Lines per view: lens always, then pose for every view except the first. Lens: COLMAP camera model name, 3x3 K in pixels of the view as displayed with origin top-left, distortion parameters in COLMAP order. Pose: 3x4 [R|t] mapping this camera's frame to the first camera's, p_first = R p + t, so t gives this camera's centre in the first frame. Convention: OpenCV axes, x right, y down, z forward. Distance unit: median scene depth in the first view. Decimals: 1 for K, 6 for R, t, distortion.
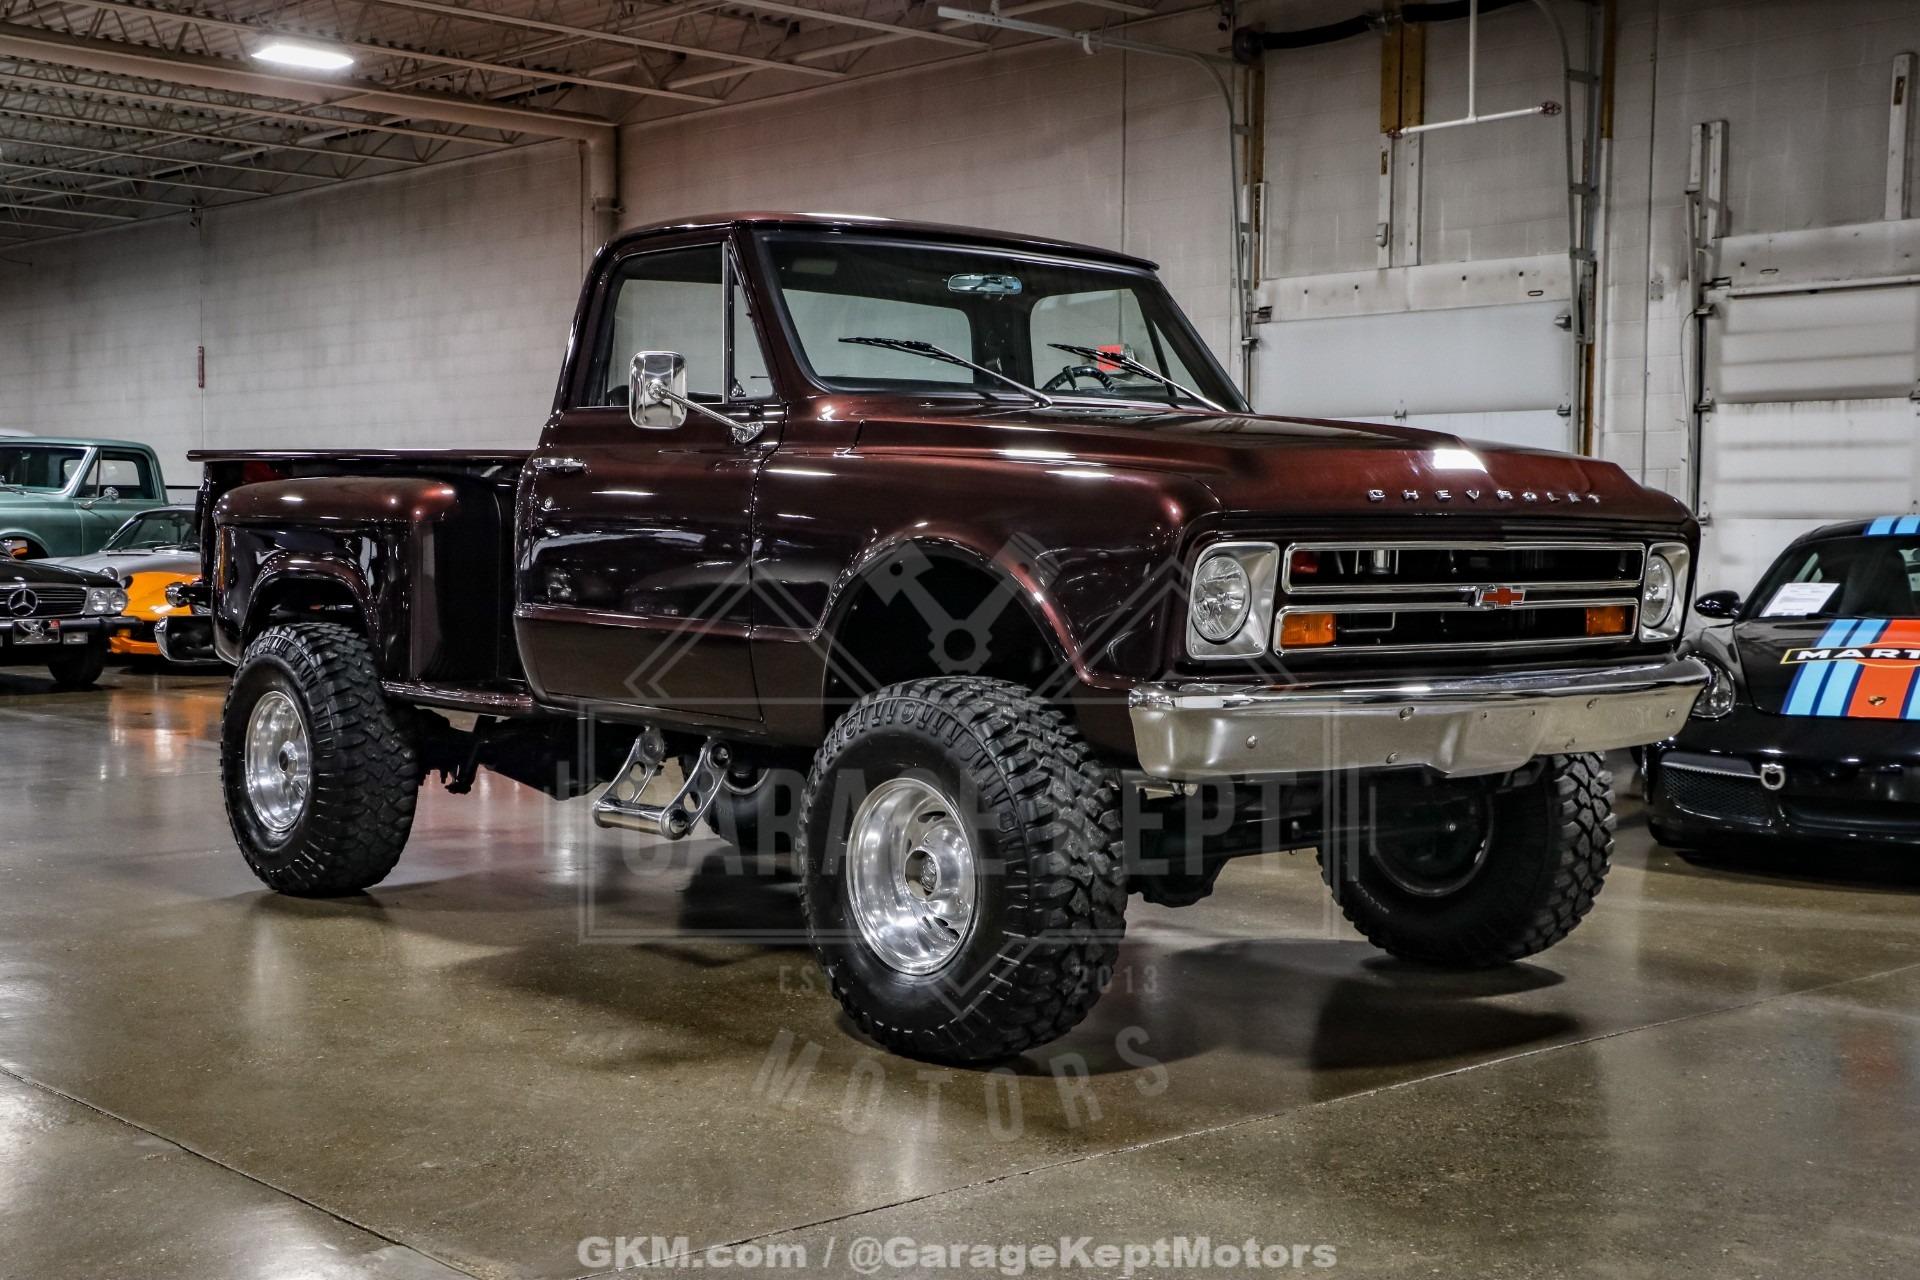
lens RADIAL K [[2435.5, 0, 972.0], [0, 2435.5, 640.2], [0, 0, 1]] dist [-0.027003, 0.439173]
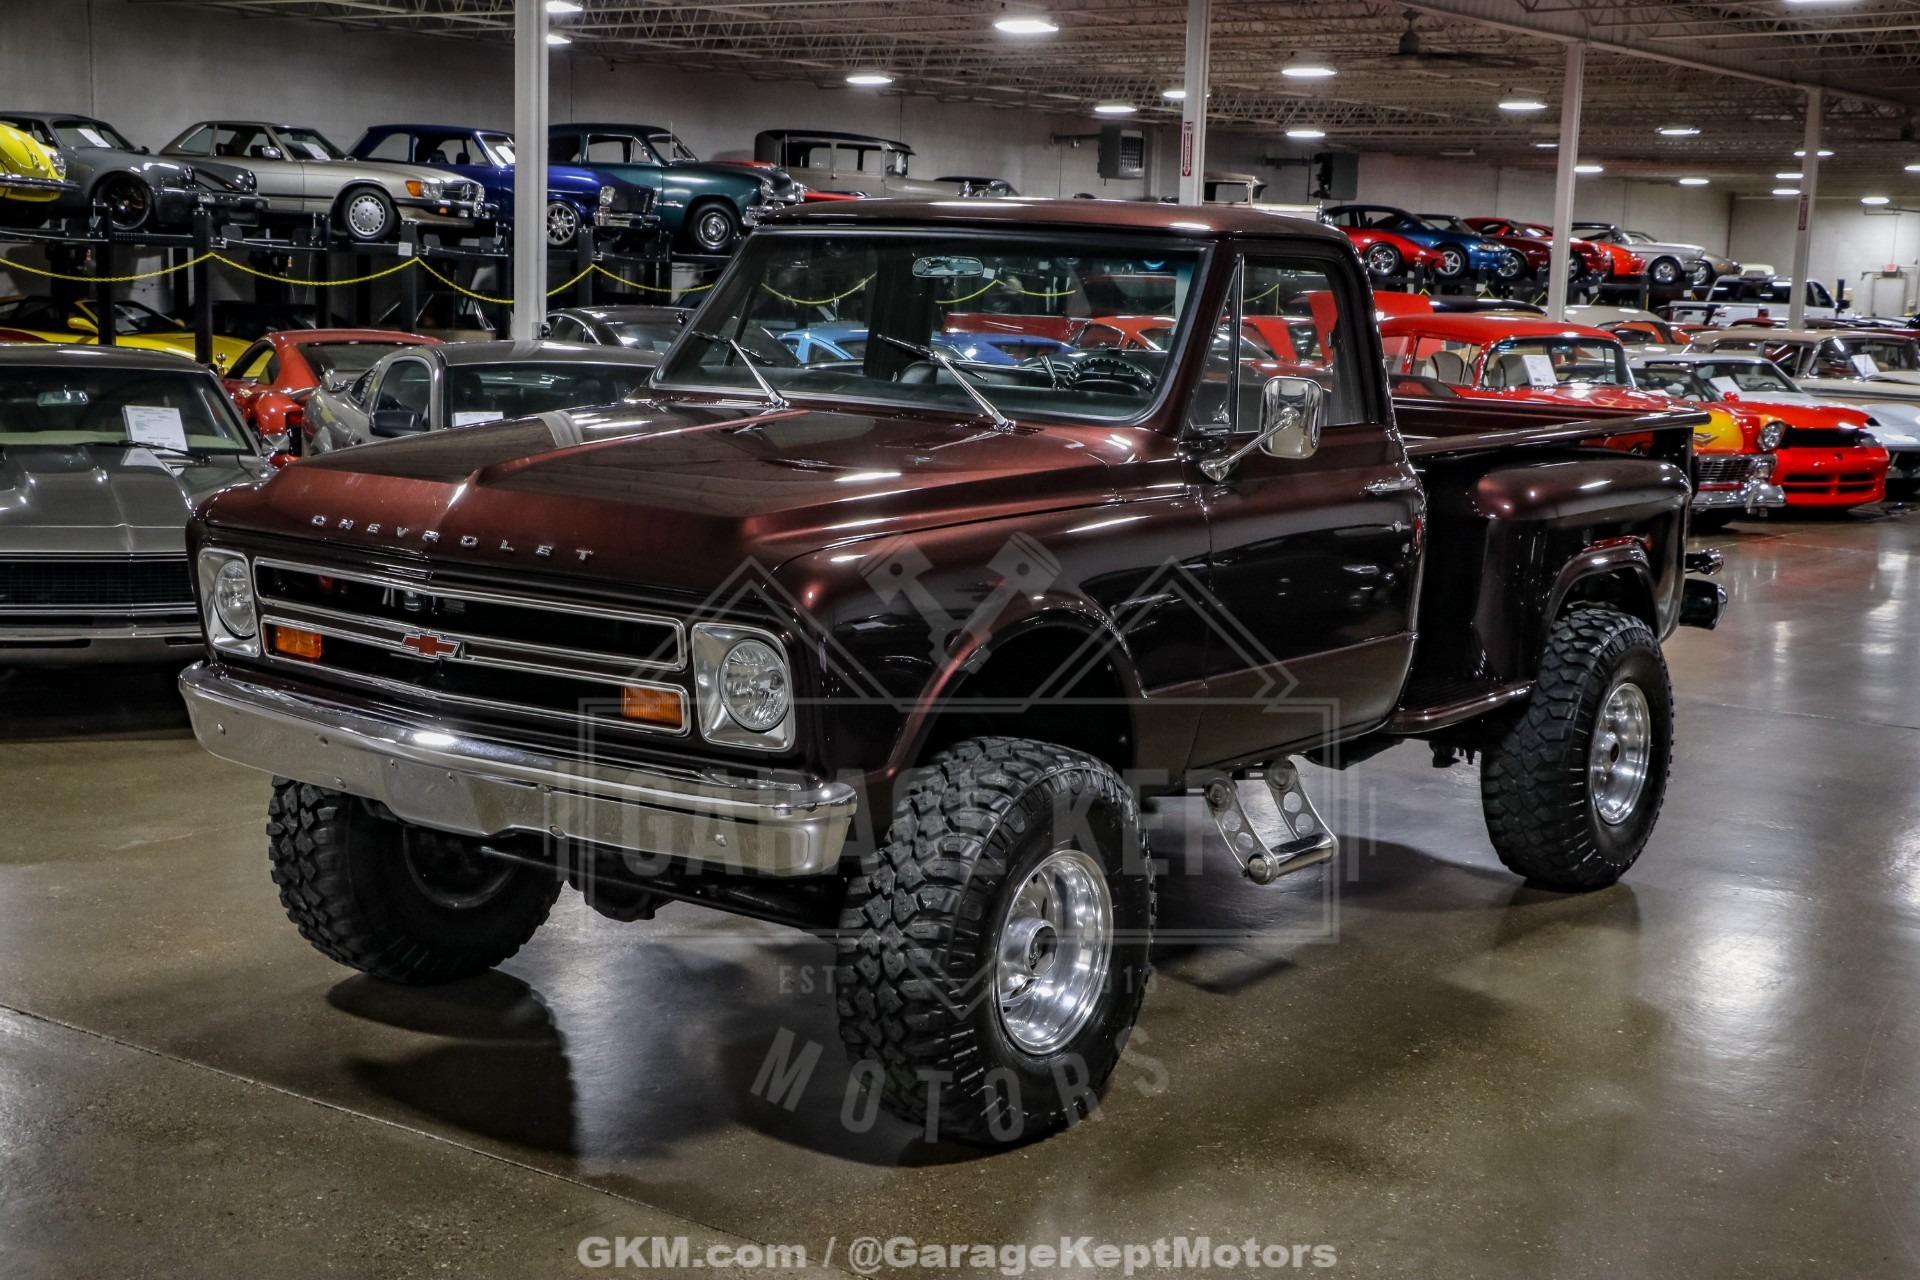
lens RADIAL K [[2483.2, 0, 961.3], [0, 2483.2, 626.4], [0, 0, 1]] dist [-0.016939, 0.457296]
pose [[0.215123, 0.136577, -0.966990, 0.780288], [-0.078286, 0.989398, 0.122326, -0.103872], [0.973444, 0.049387, 0.223534, 0.651480]]
